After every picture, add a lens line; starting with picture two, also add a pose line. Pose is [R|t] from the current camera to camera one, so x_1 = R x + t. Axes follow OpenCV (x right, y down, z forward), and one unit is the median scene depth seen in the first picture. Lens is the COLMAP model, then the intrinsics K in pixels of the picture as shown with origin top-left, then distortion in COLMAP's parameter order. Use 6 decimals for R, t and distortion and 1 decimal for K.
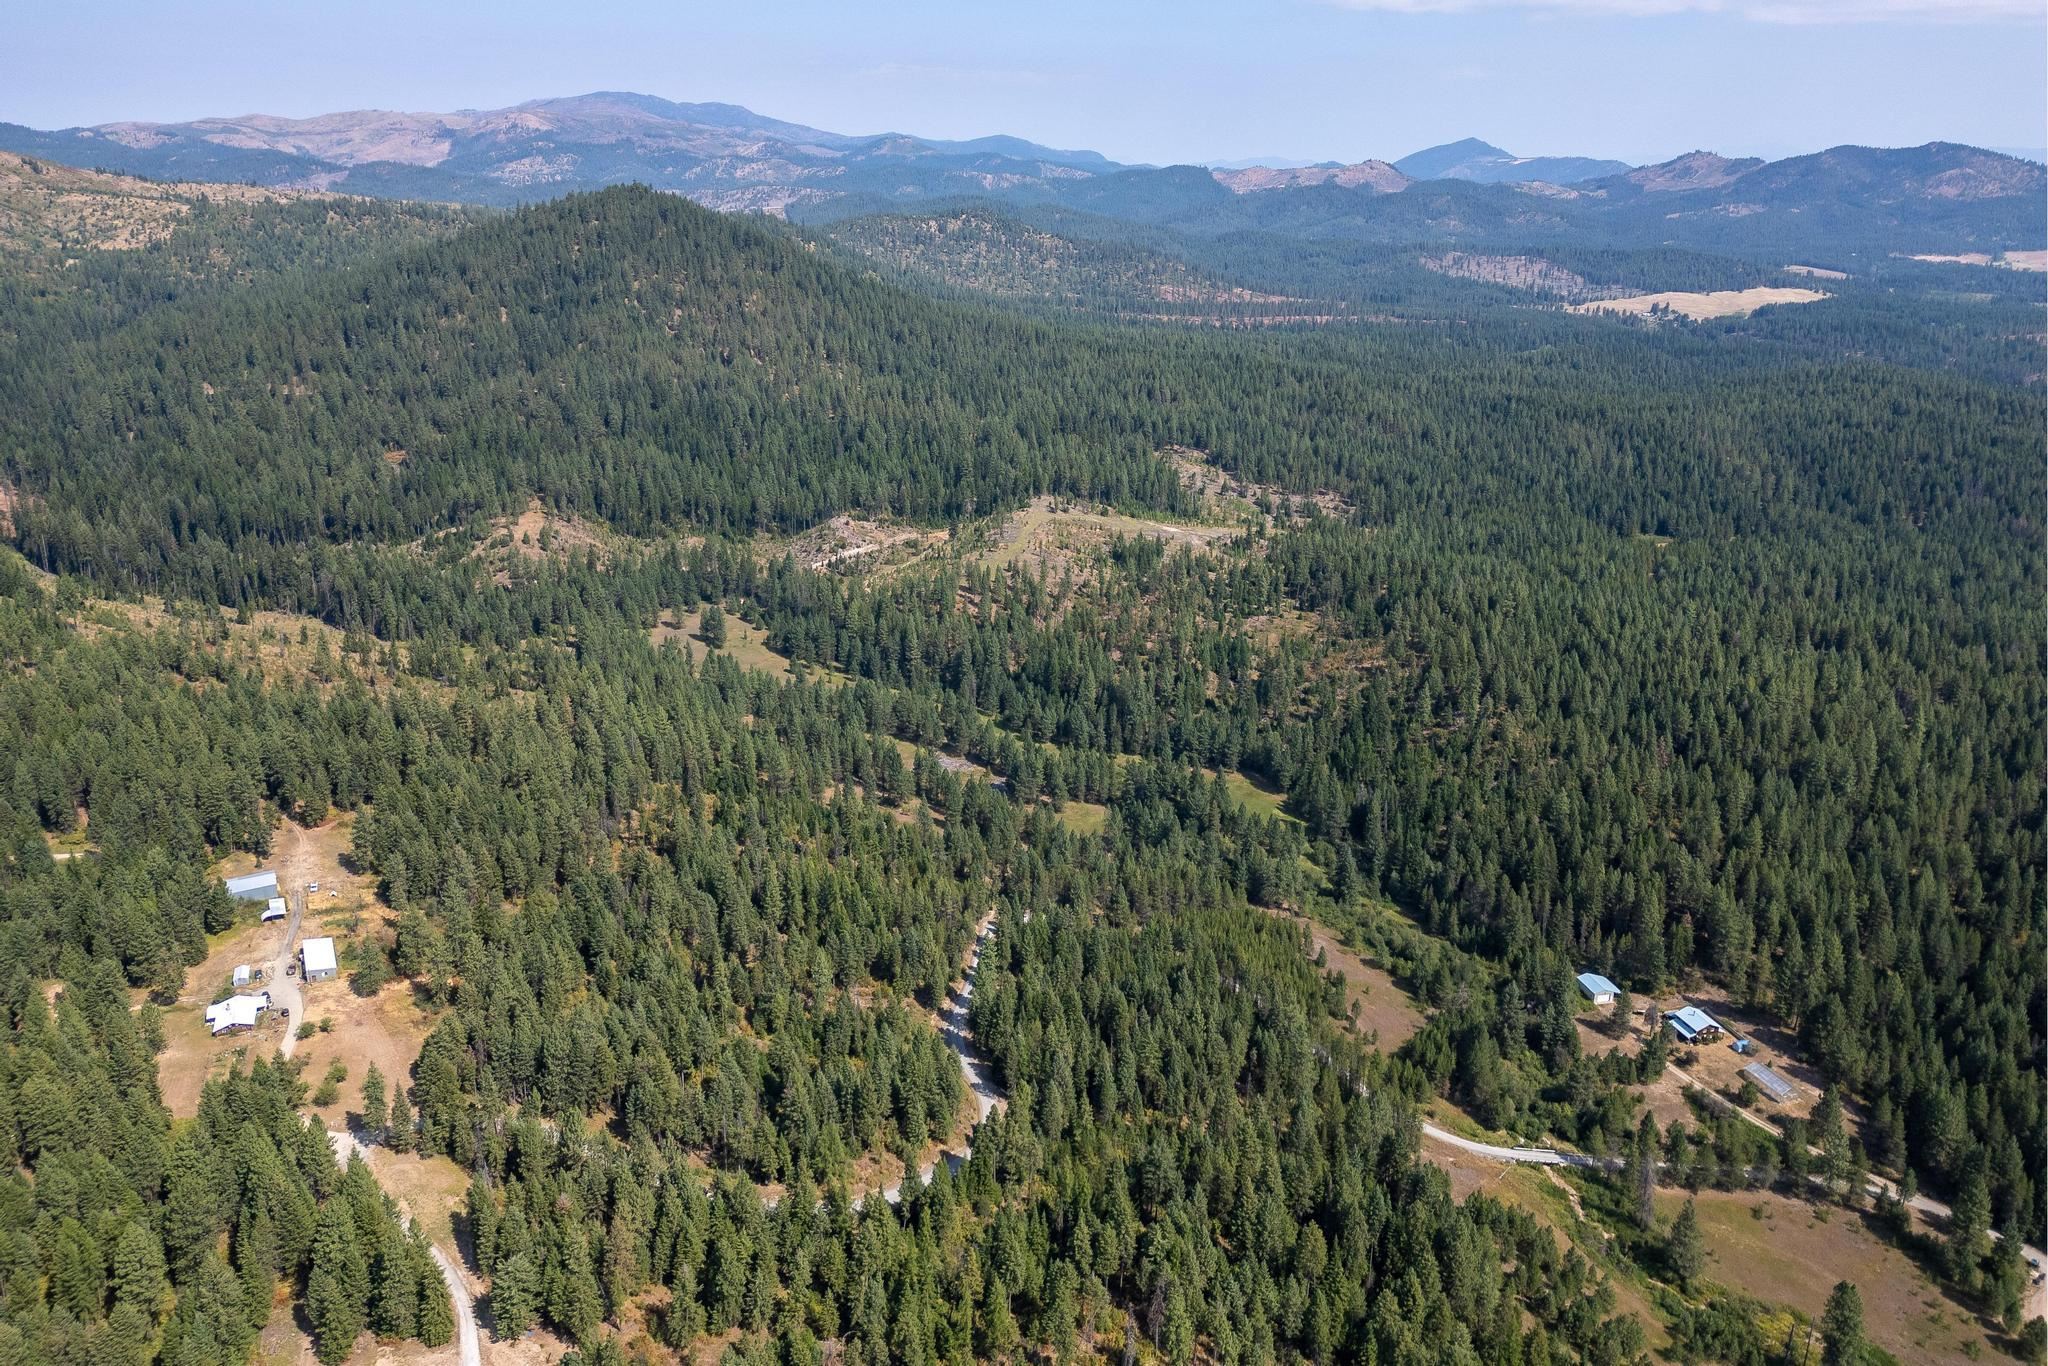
lens RADIAL K [[1462.5, 0, 1026.8], [0, 1462.5, 639.3], [0, 0, 1]] dist [0.100142, -0.101876]
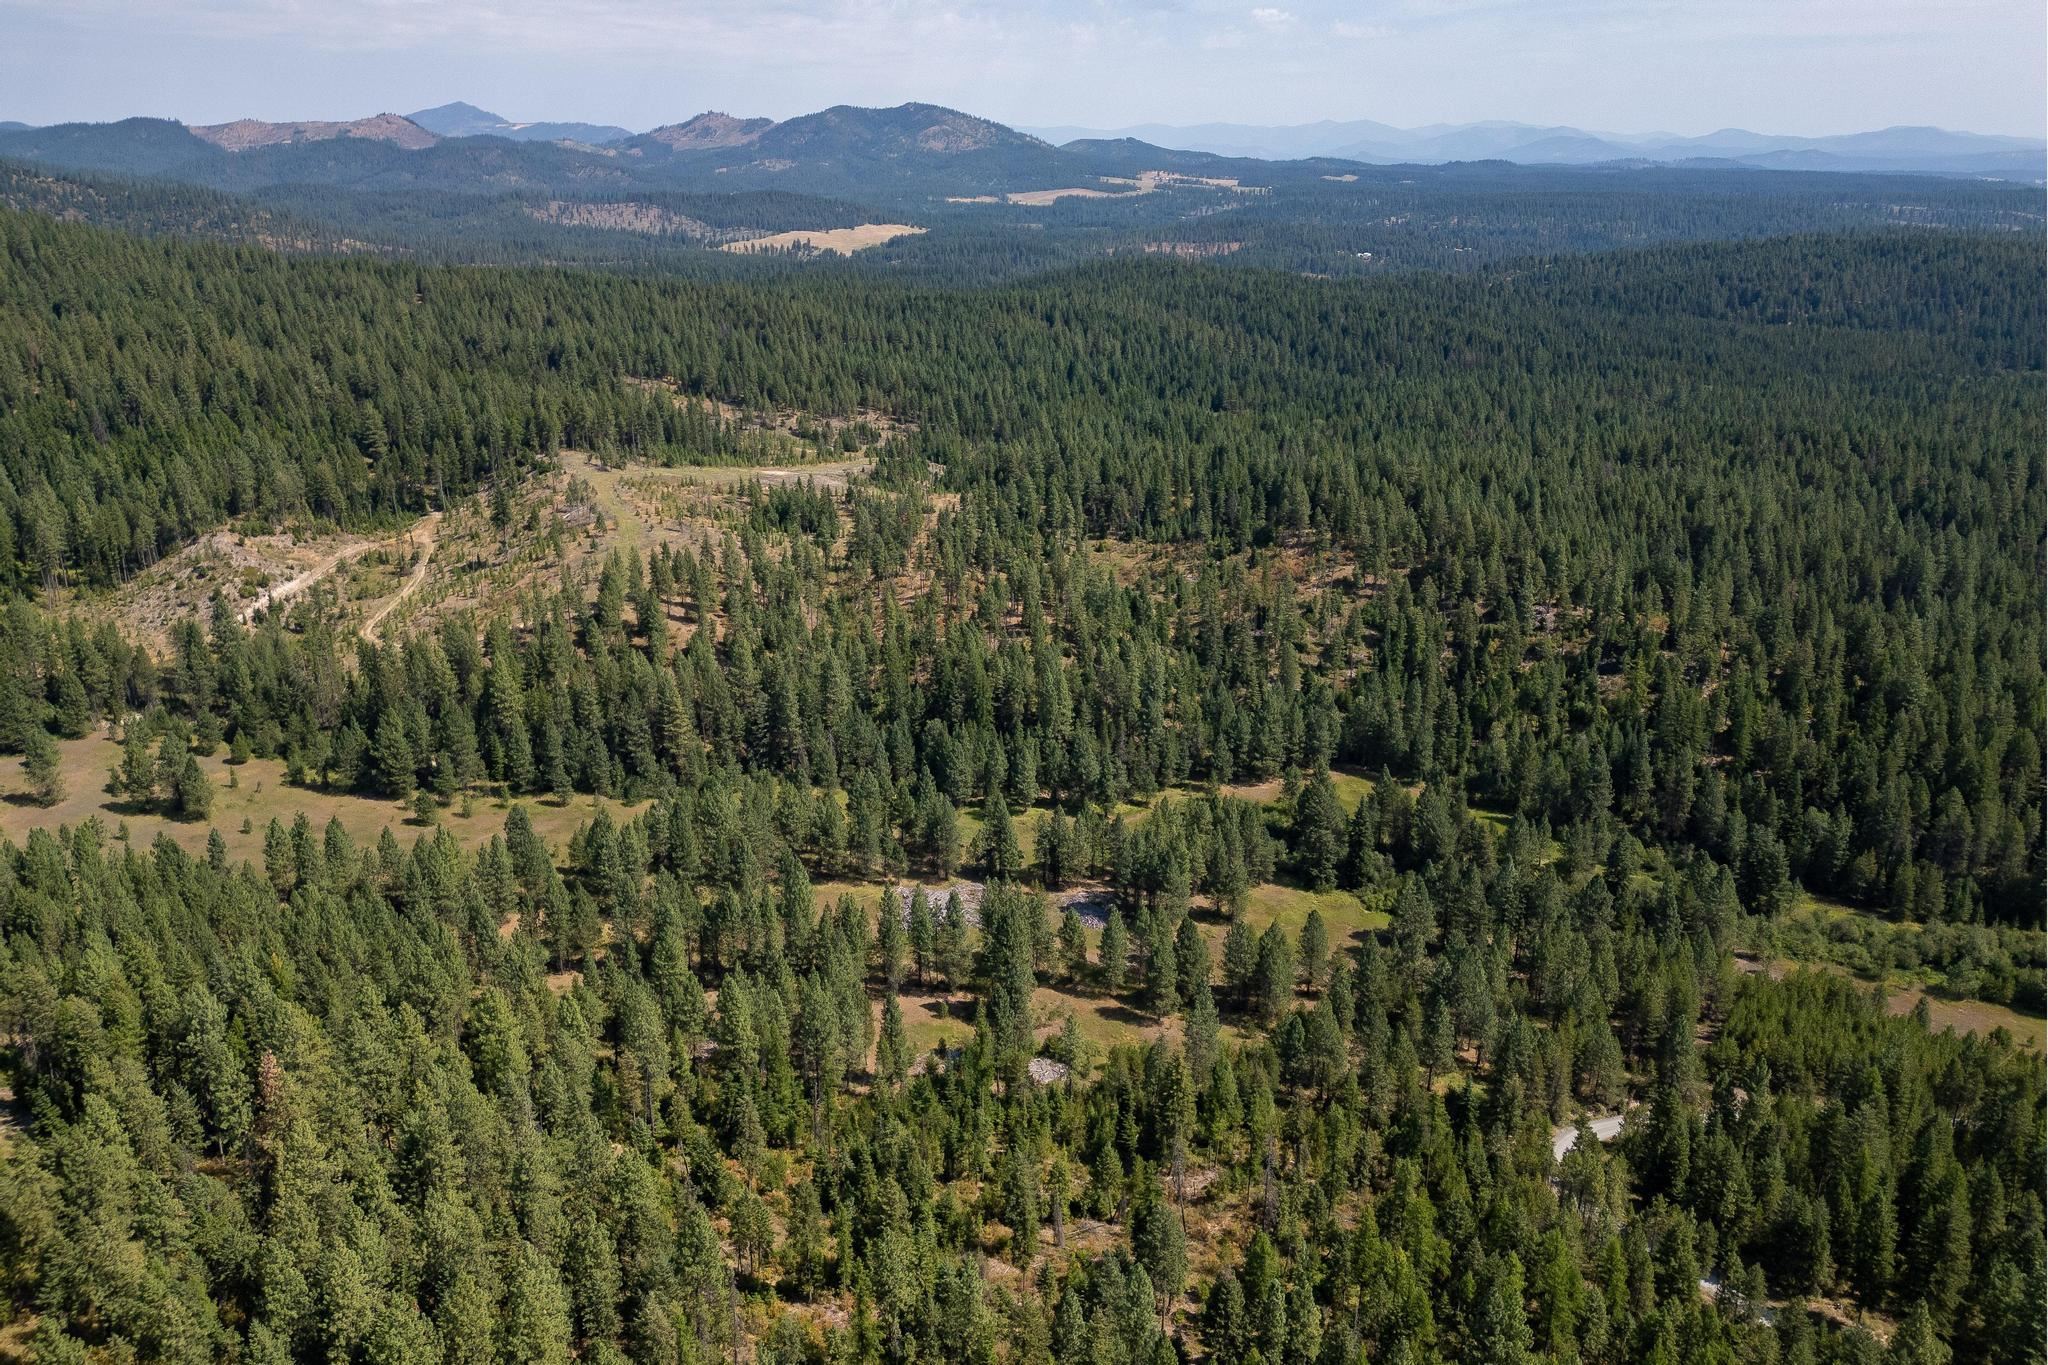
lens RADIAL K [[1462.5, 0, 1026.8], [0, 1462.5, 638.8], [0, 0, 1]] dist [0.100142, -0.101876]
pose [[0.799946, -0.205597, 0.563752, -0.058957], [0.198690, 0.977230, 0.074455, -0.007625], [-0.566223, 0.052452, 0.822582, 0.105614]]
